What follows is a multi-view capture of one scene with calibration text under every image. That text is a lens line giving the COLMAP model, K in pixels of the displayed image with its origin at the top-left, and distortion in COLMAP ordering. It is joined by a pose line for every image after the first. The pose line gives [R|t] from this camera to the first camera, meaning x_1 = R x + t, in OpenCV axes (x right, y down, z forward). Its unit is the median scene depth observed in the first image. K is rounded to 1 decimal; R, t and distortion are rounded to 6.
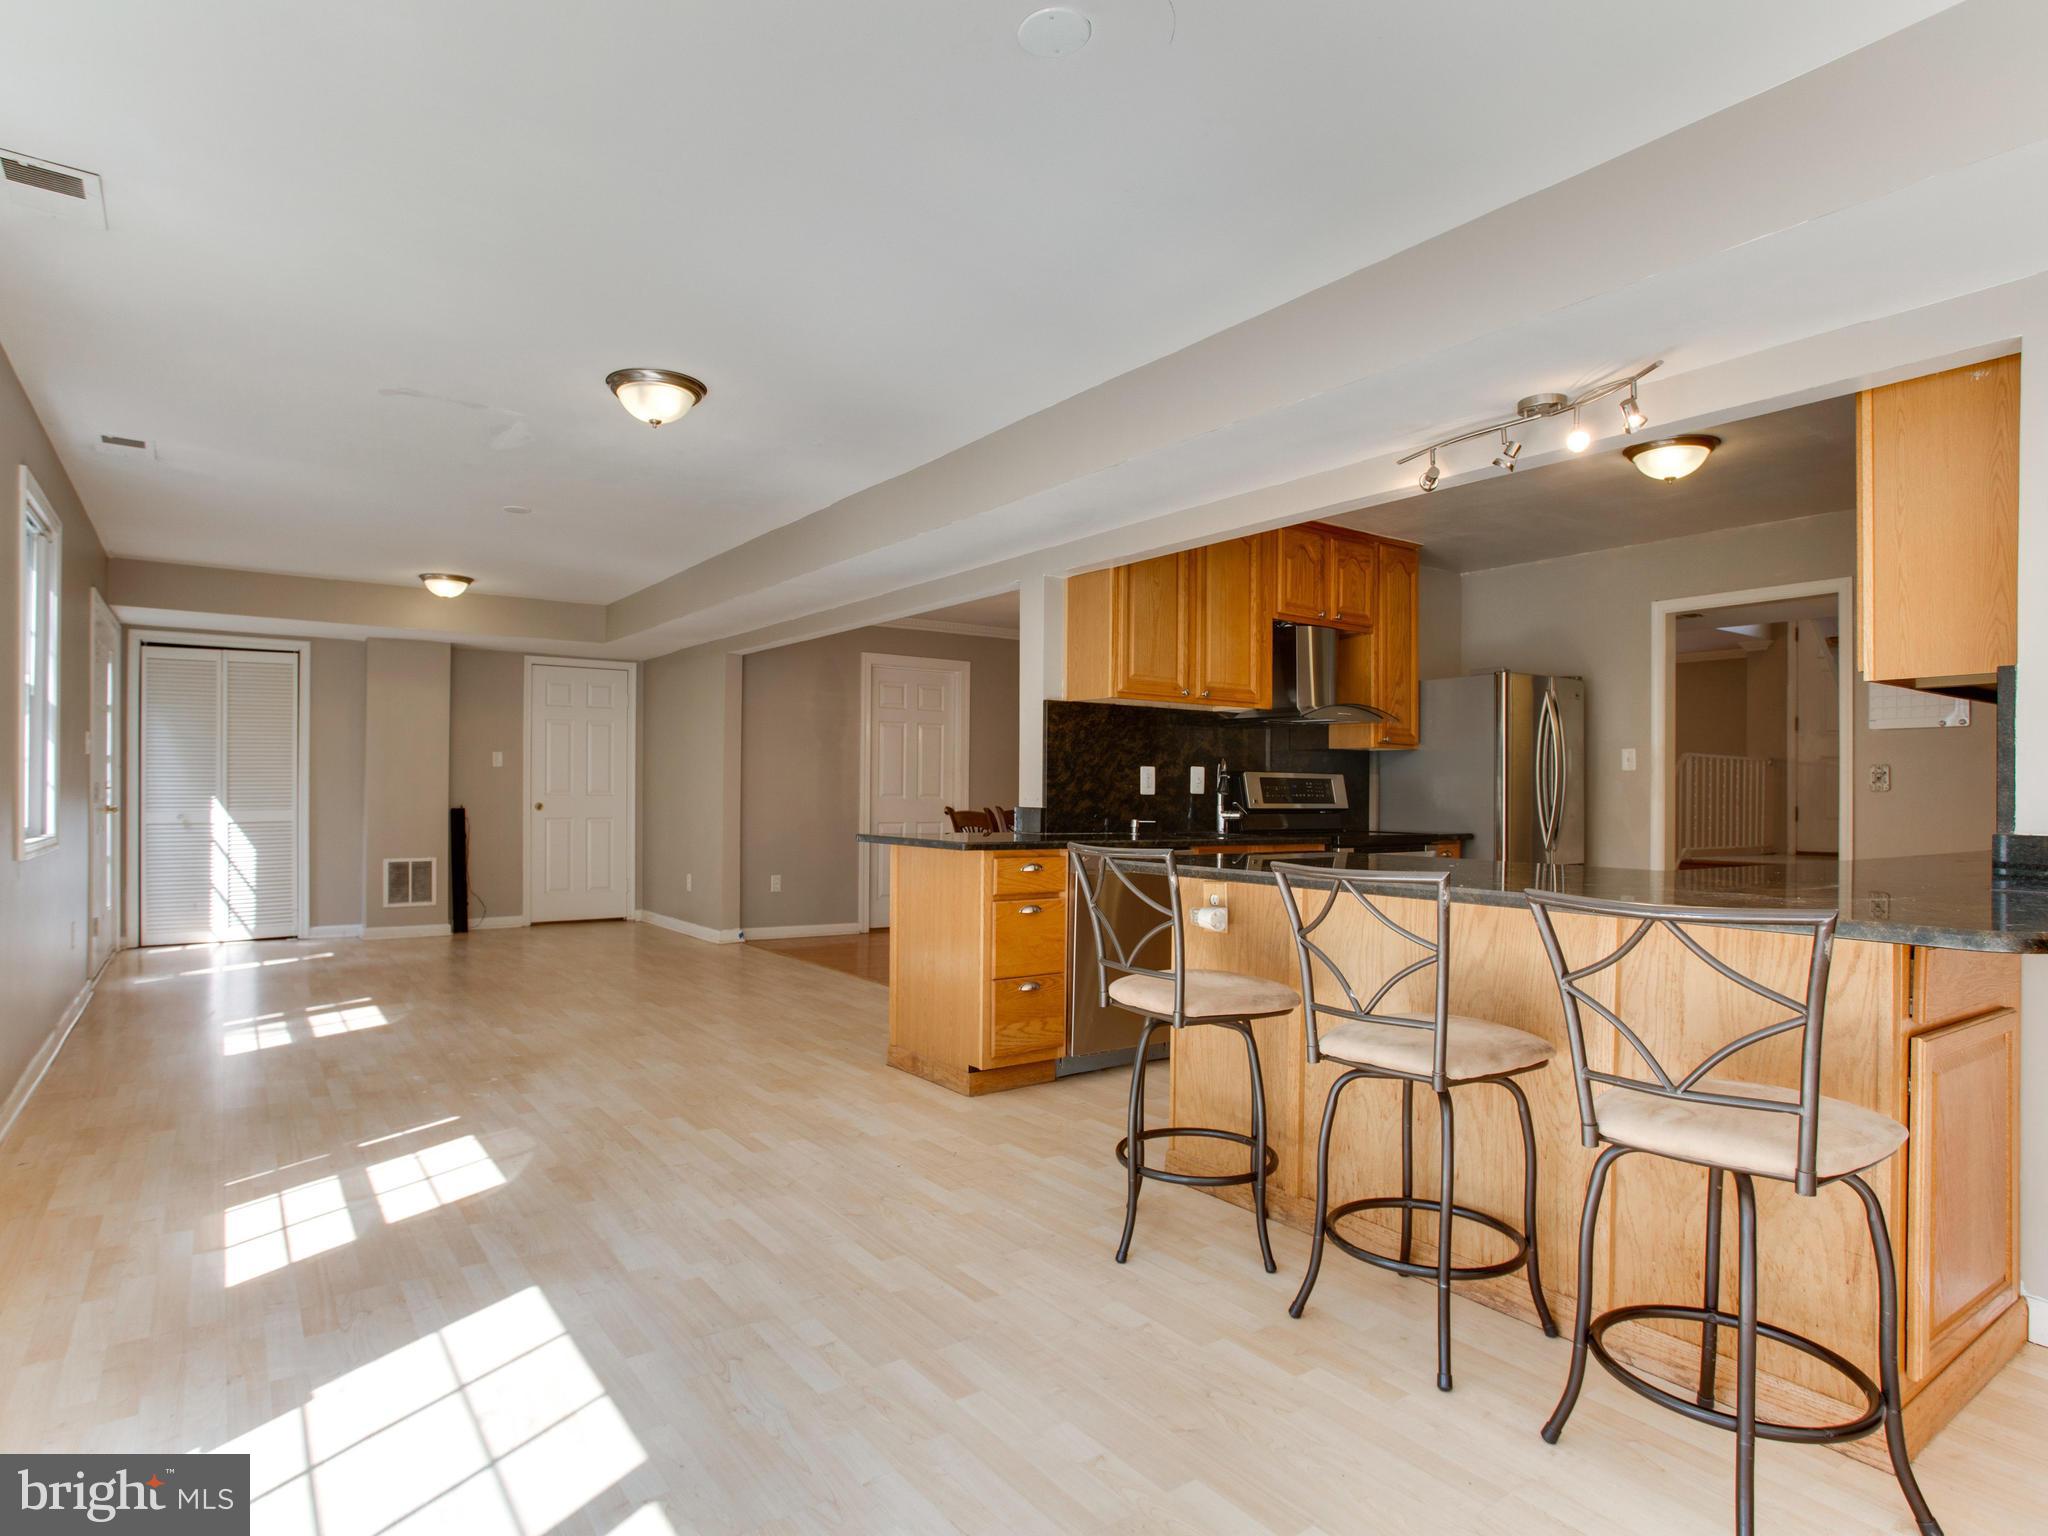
lens RADIAL K [[1130.4, 0, 1015.0], [0, 1130.4, 790.5], [0, 0, 1]] dist [-0.059219, 0.038846]
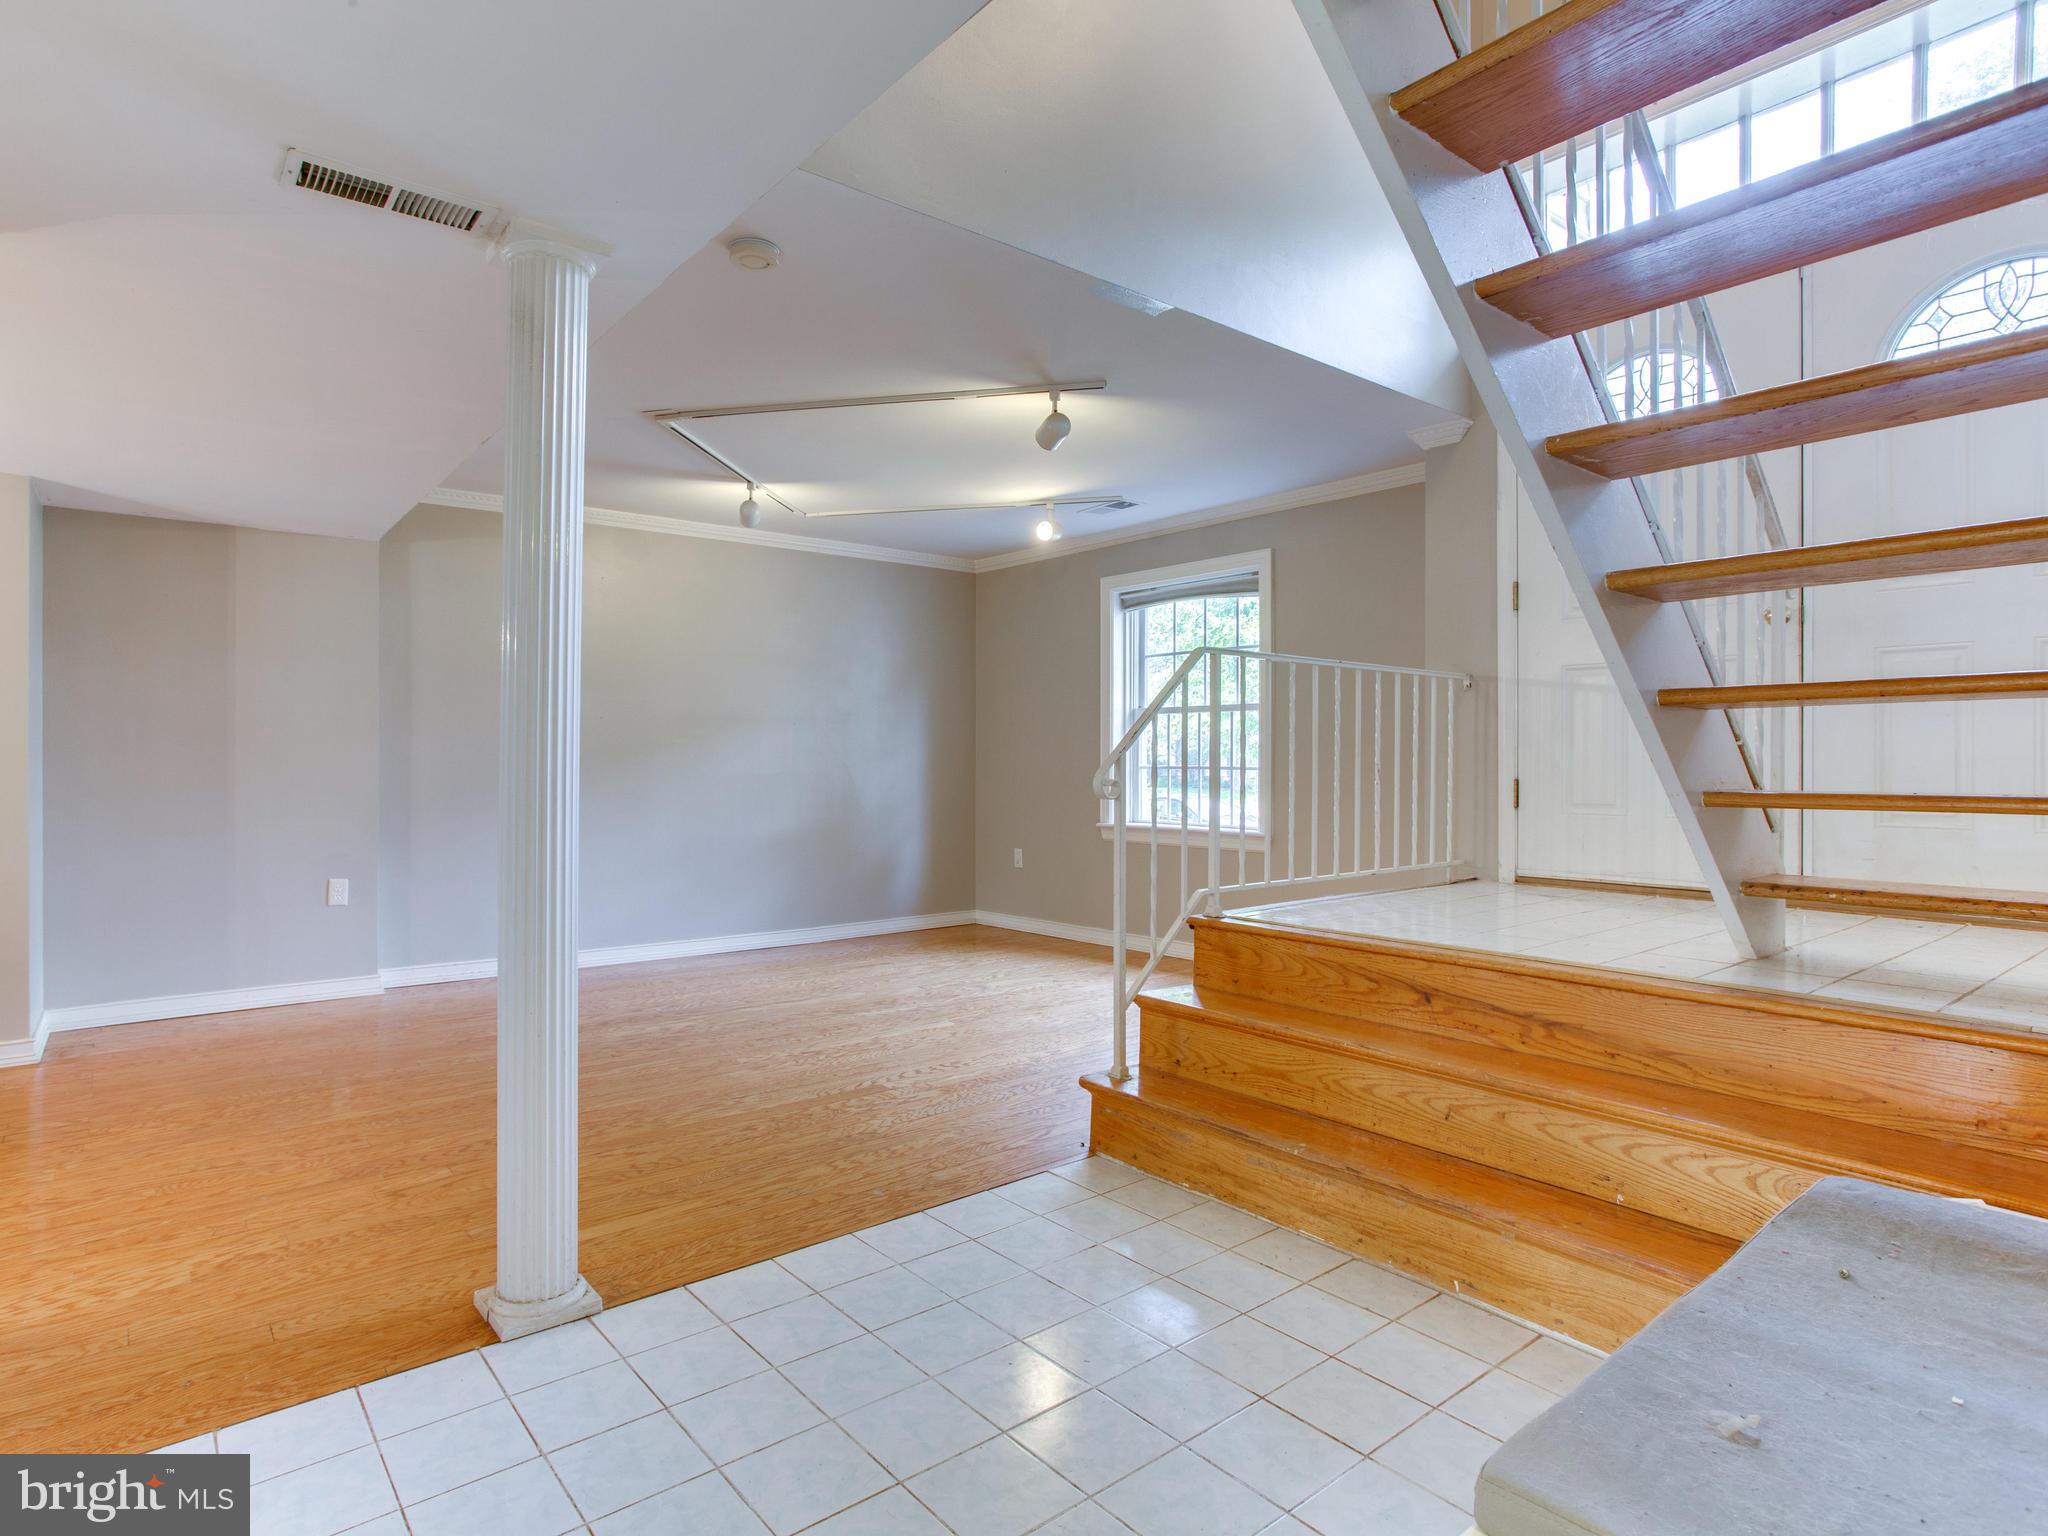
lens RADIAL K [[1115.2, 0, 1011.5], [0, 1115.2, 758.6], [0, 0, 1]] dist [-0.065732, 0.044397]
pose [[0.998436, -0.013718, 0.054191, 0.752182], [0.013857, 0.999902, -0.002188, 0.008117], [-0.054156, 0.002935, 0.998528, 0.884793]]
